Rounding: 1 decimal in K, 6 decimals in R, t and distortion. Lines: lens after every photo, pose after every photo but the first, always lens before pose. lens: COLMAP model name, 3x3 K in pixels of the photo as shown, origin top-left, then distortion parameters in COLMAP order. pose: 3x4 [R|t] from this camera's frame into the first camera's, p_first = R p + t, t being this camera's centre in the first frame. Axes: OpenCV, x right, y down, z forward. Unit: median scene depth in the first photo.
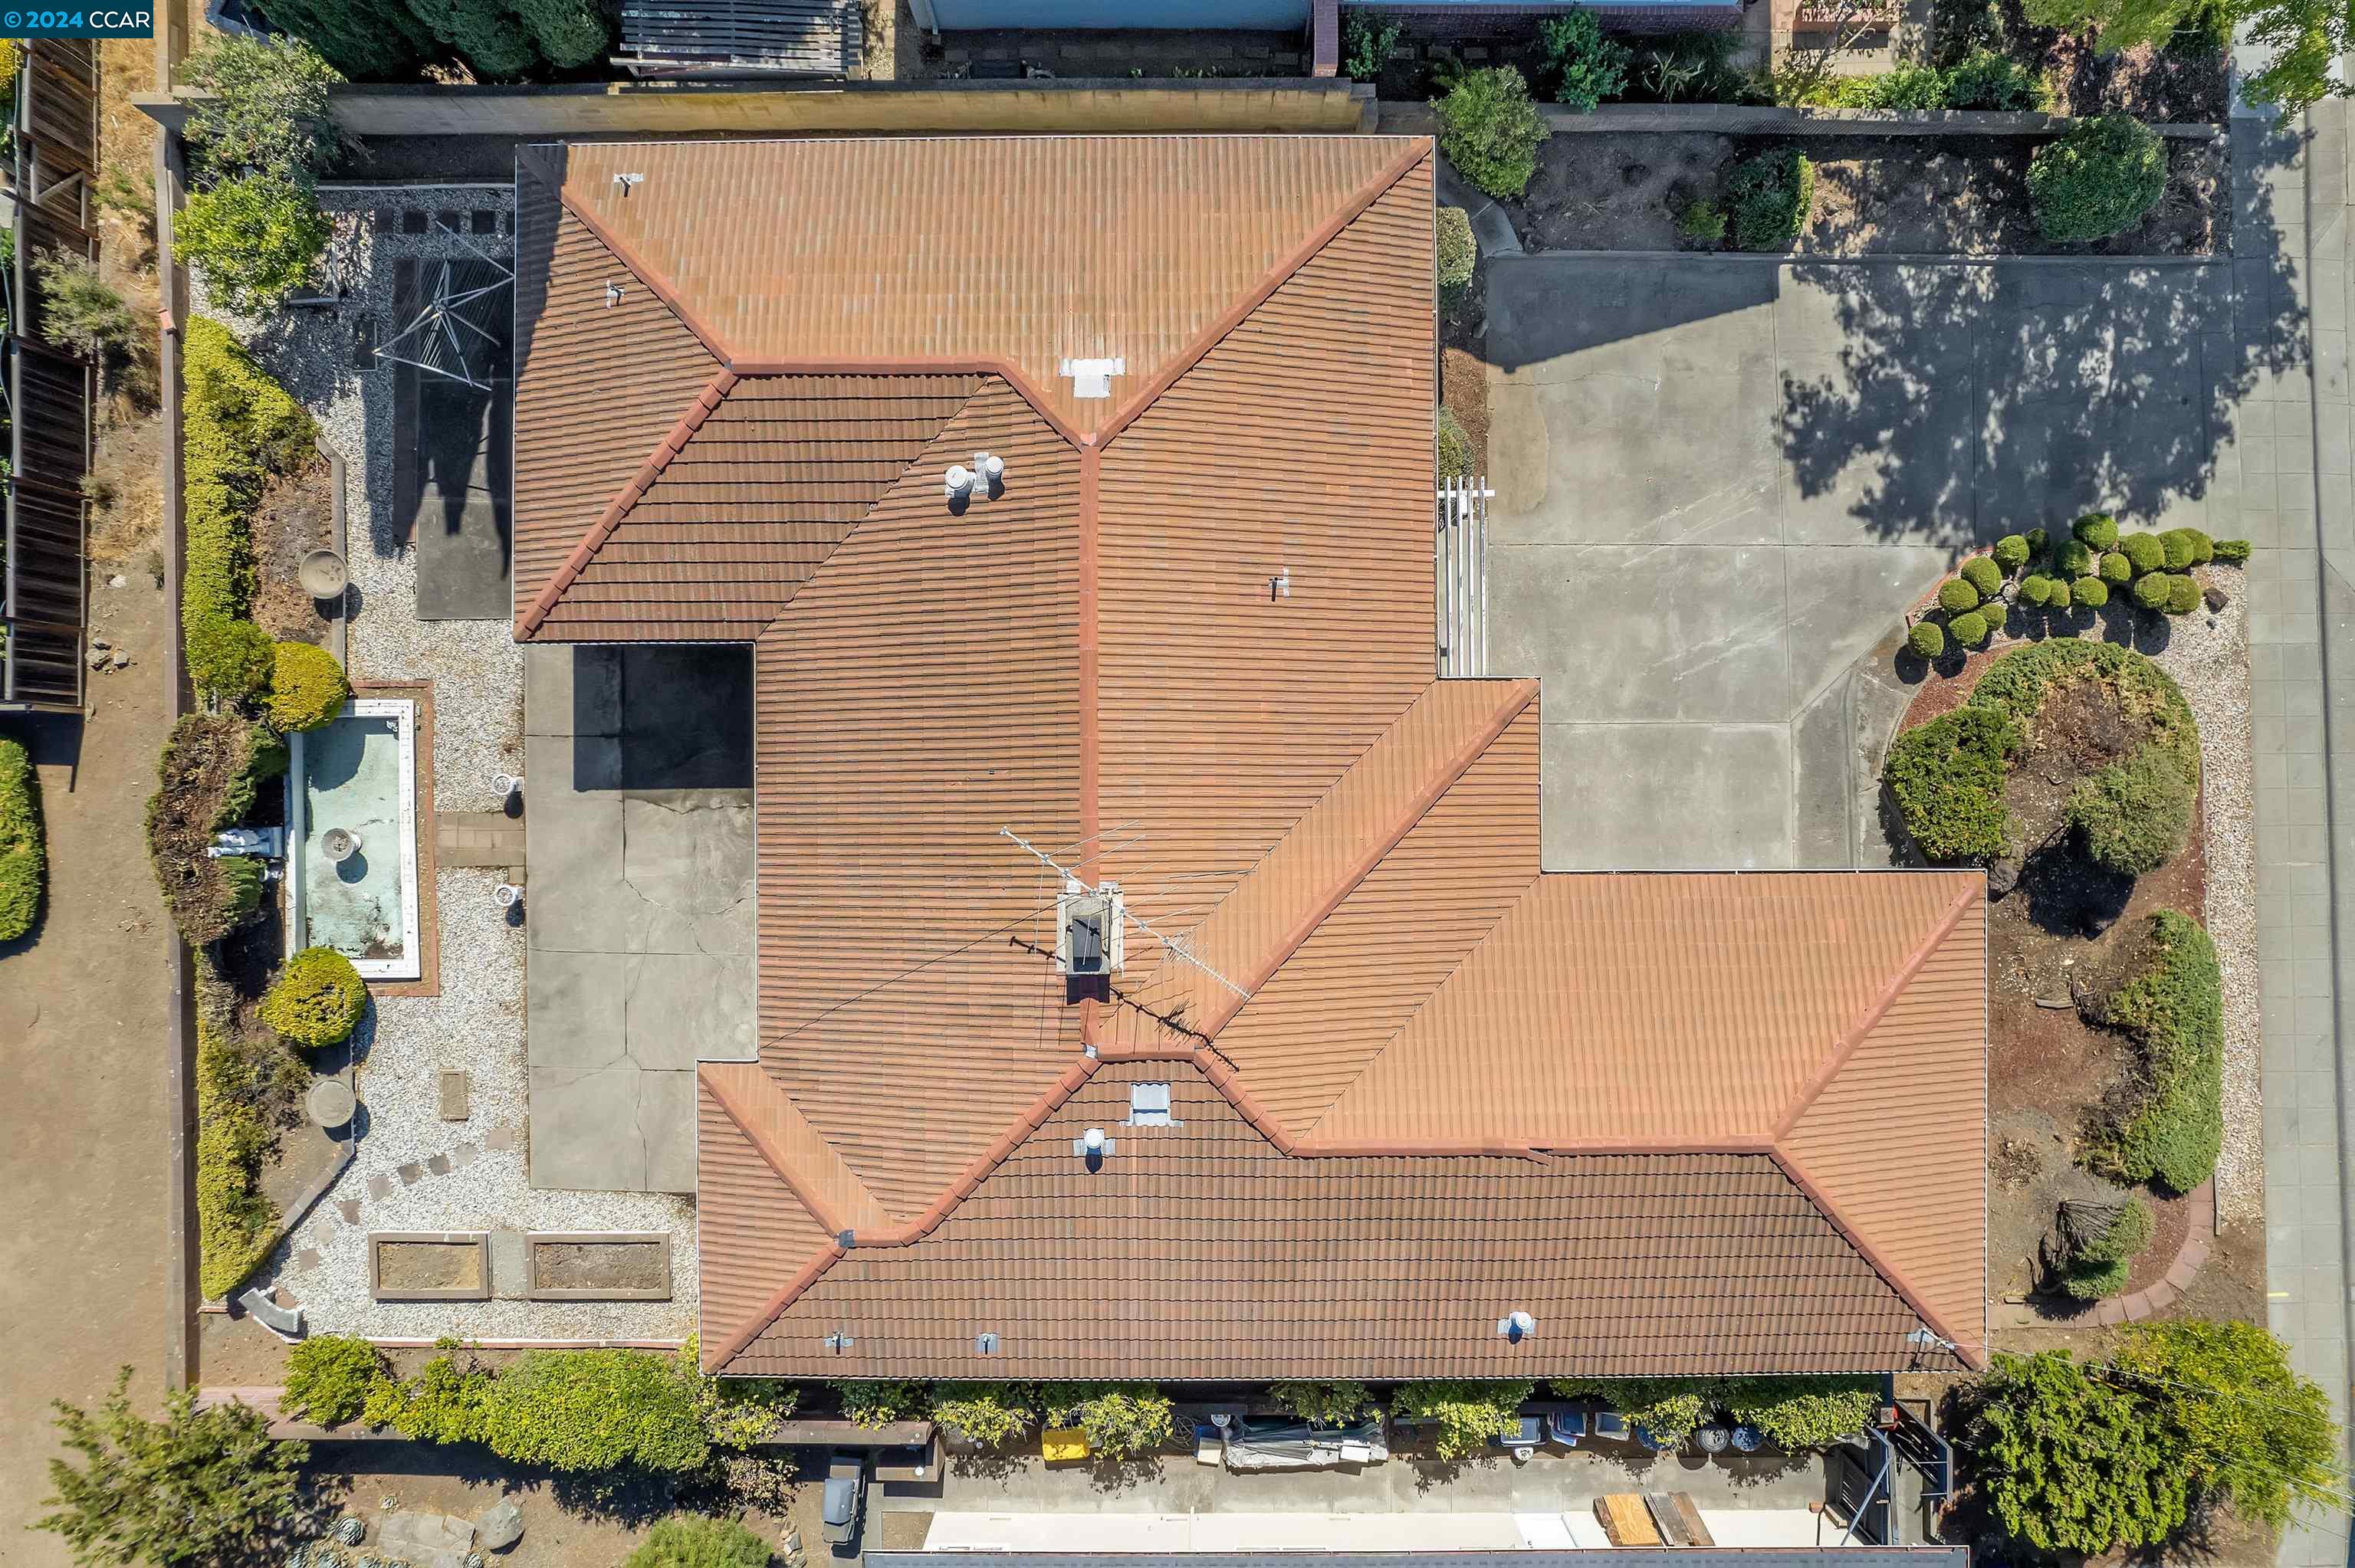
lens RADIAL K [[1527.8, 0, 1177.5], [0, 1527.8, 784.0], [0, 0, 1]] dist [-0.079590, 0.079478]
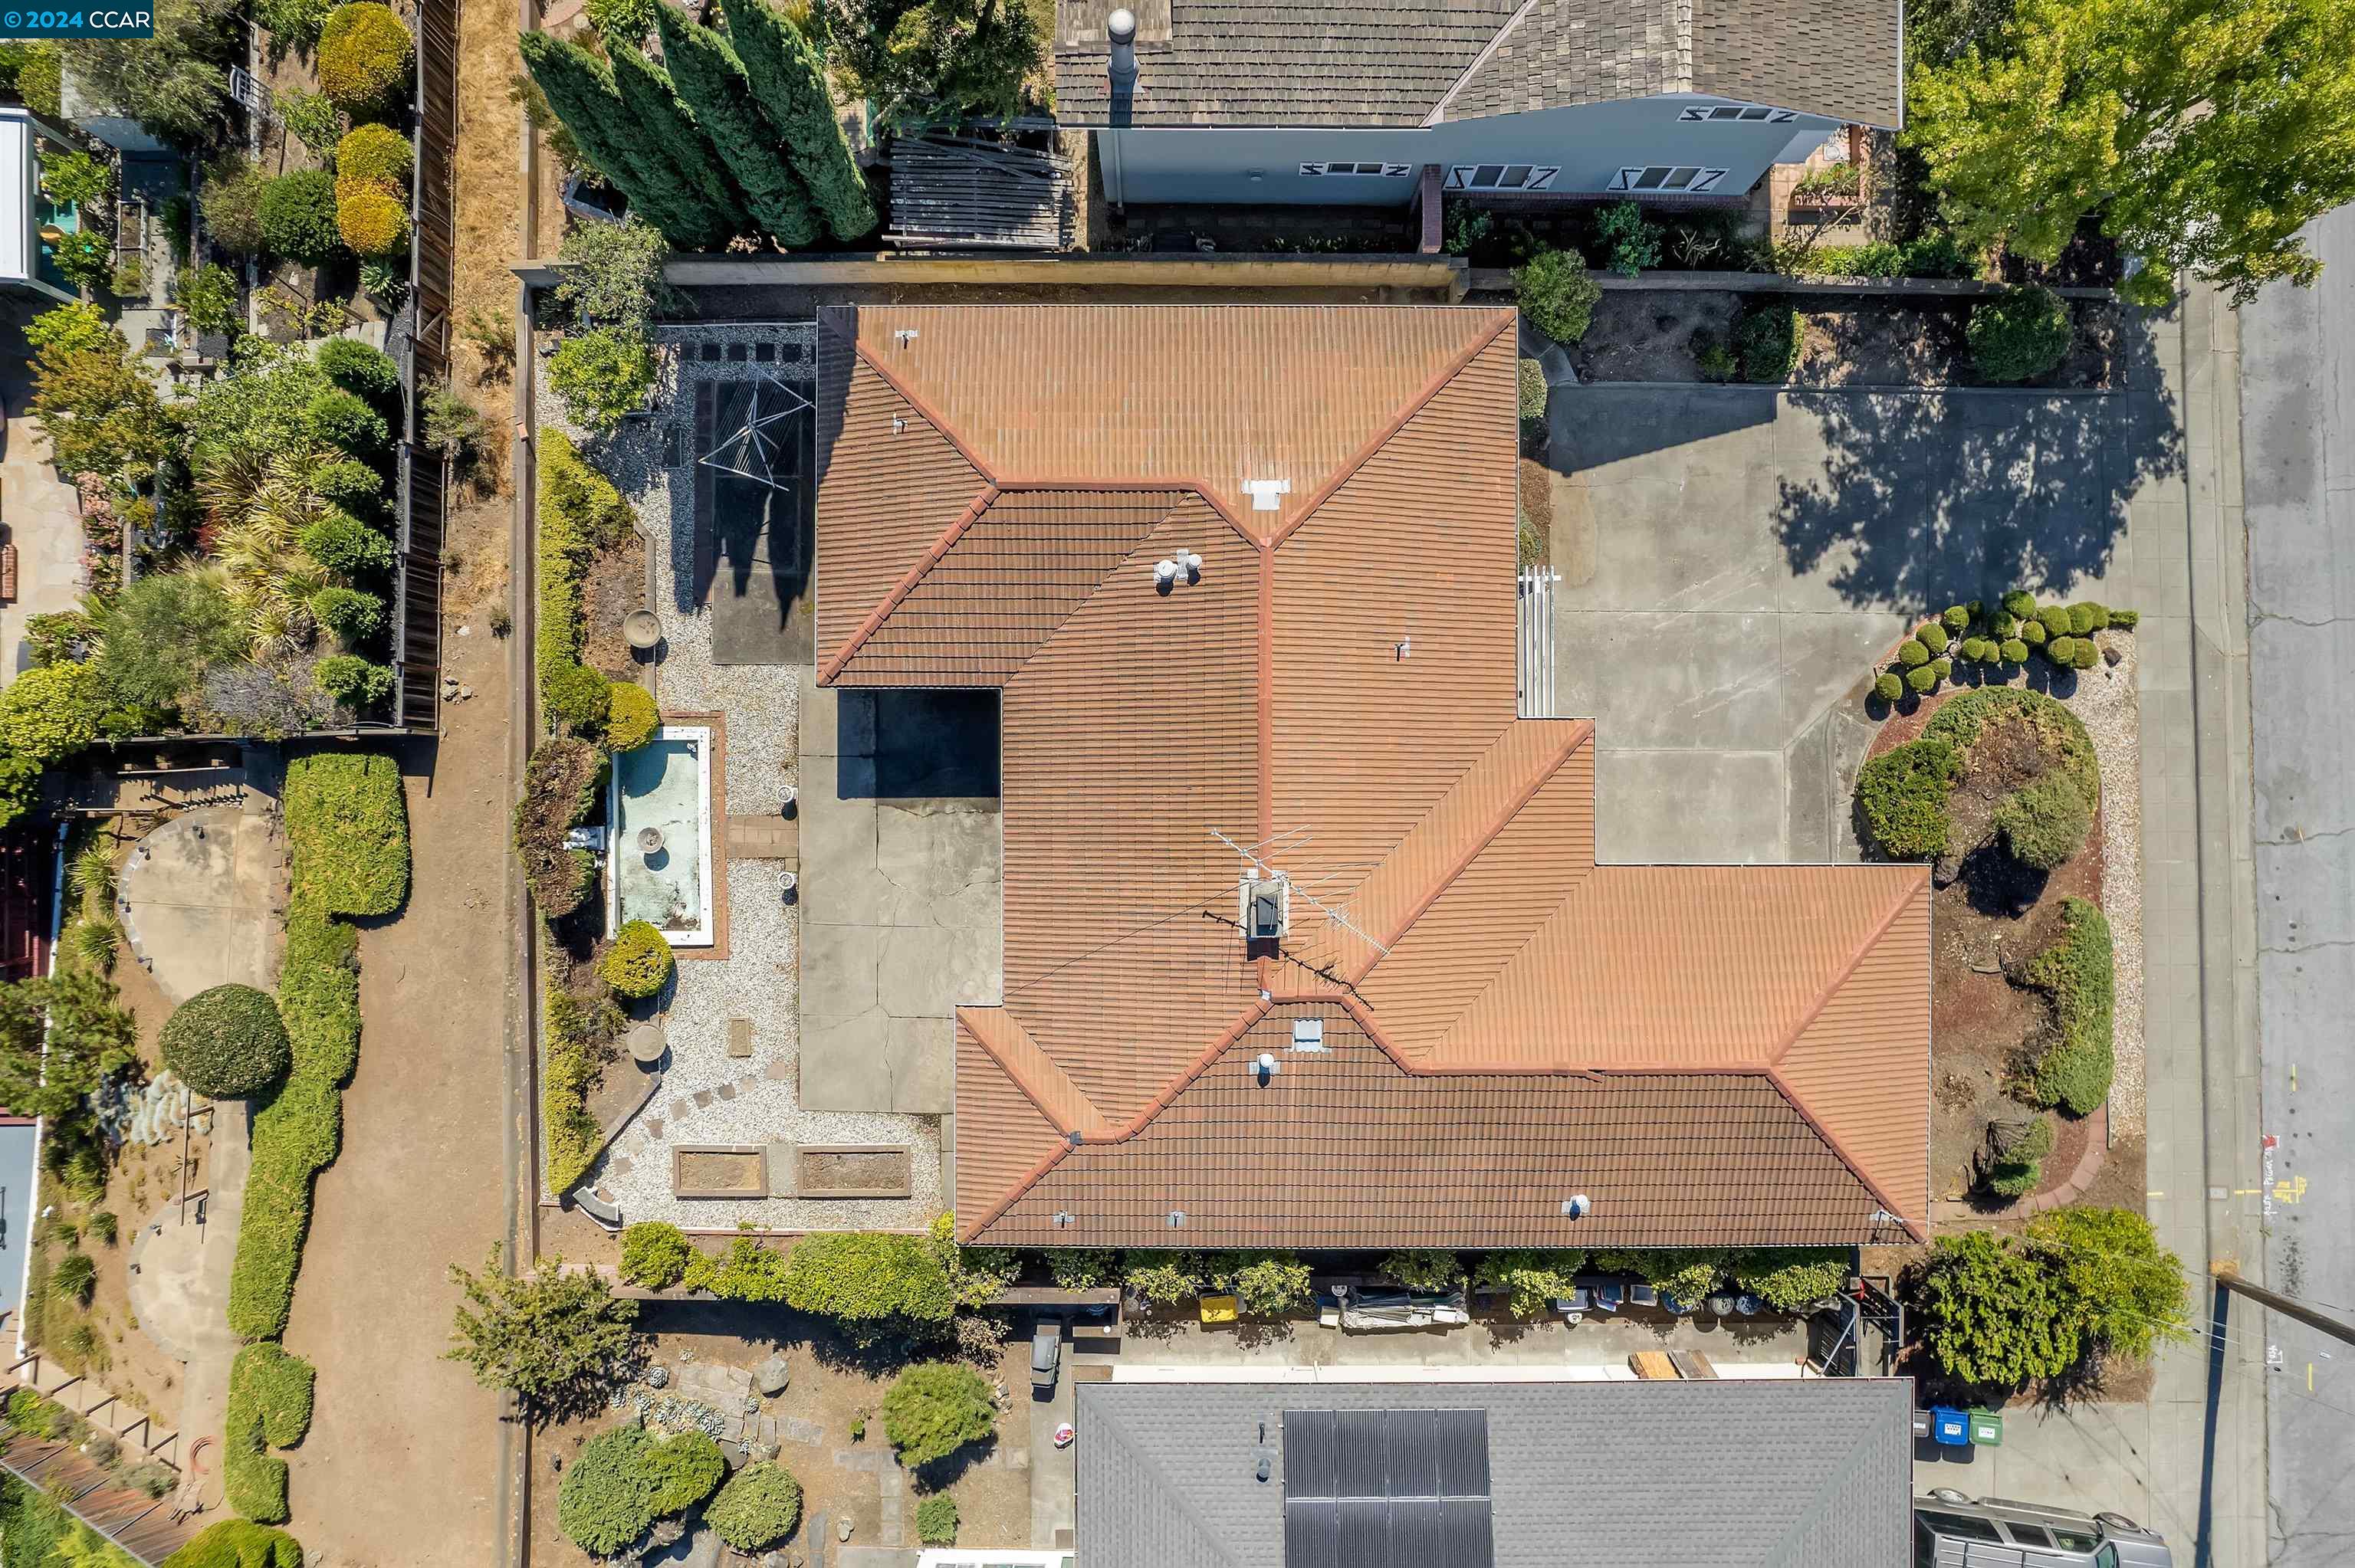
lens RADIAL K [[1530.8, 0, 1177.5], [0, 1530.8, 784.0], [0, 0, 1]] dist [-0.072454, 0.065950]
pose [[0.999983, 0.004652, 0.003518, -0.117018], [-0.004651, 0.999989, -0.000306, -0.009213], [-0.003520, 0.000289, 0.999994, -0.294617]]
